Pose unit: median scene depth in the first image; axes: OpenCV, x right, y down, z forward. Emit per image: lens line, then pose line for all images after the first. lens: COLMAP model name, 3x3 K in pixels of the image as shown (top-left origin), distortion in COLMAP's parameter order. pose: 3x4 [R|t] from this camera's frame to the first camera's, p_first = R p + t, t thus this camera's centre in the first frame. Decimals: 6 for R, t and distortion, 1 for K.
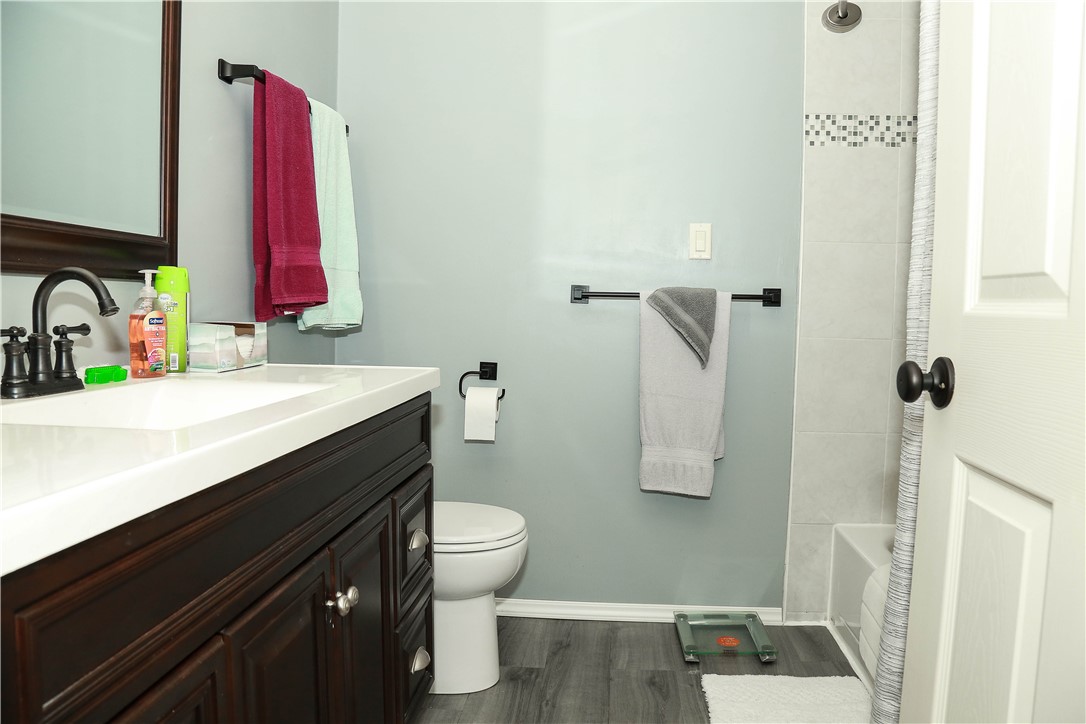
lens RADIAL K [[736.8, 0, 556.8], [0, 736.8, 362.9], [0, 0, 1]] dist [-0.129712, 0.066342]
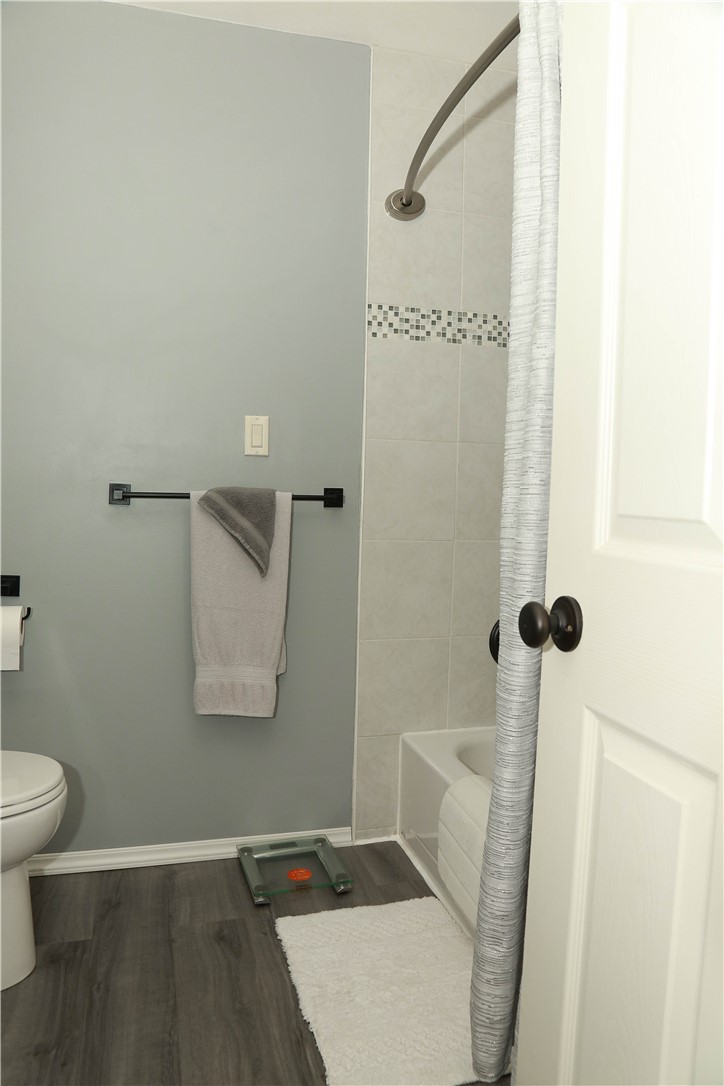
lens RADIAL K [[763.4, 0, 351.1], [0, 763.4, 540.8], [0, 0, 1]] dist [-0.109731, 0.065877]
pose [[0.939530, -0.015413, 0.342119, -0.020740], [0.017161, 0.999851, -0.002082, -0.036867], [-0.342036, 0.007827, 0.939654, 0.084569]]
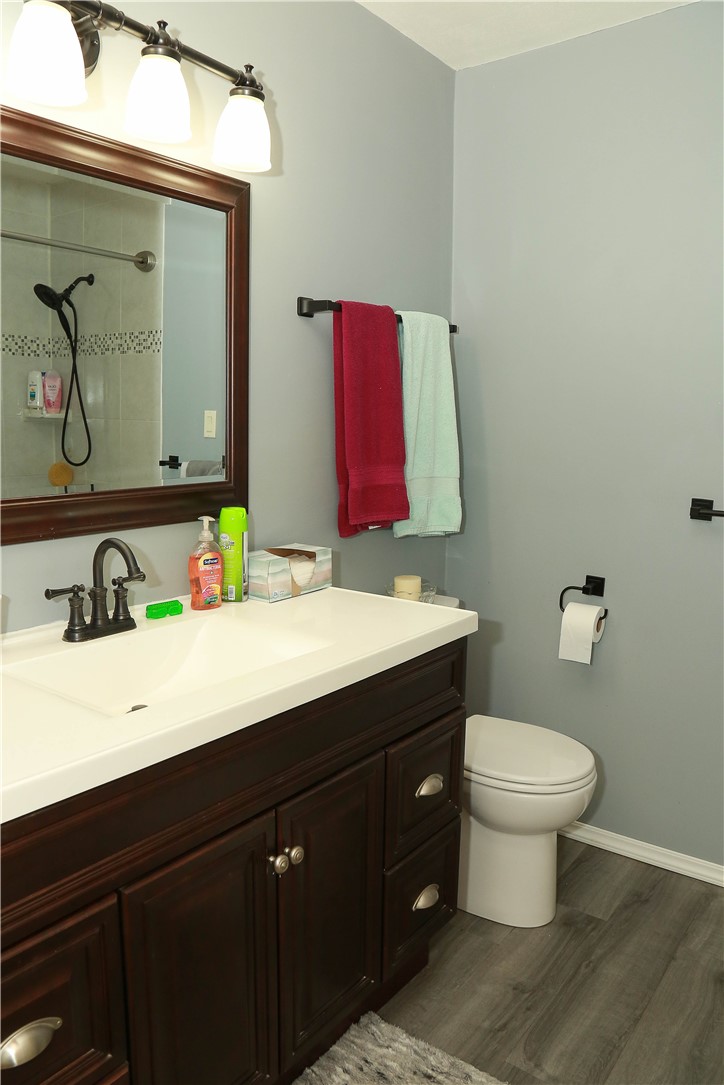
lens RADIAL K [[769.3, 0, 362.0], [0, 769.3, 542.5], [0, 0, 1]] dist [-0.118238, 0.058005]
pose [[0.840142, 0.075680, -0.537060, 0.199381], [-0.037262, 0.995931, 0.082052, -0.129859], [0.541084, -0.048923, 0.839544, 0.058940]]
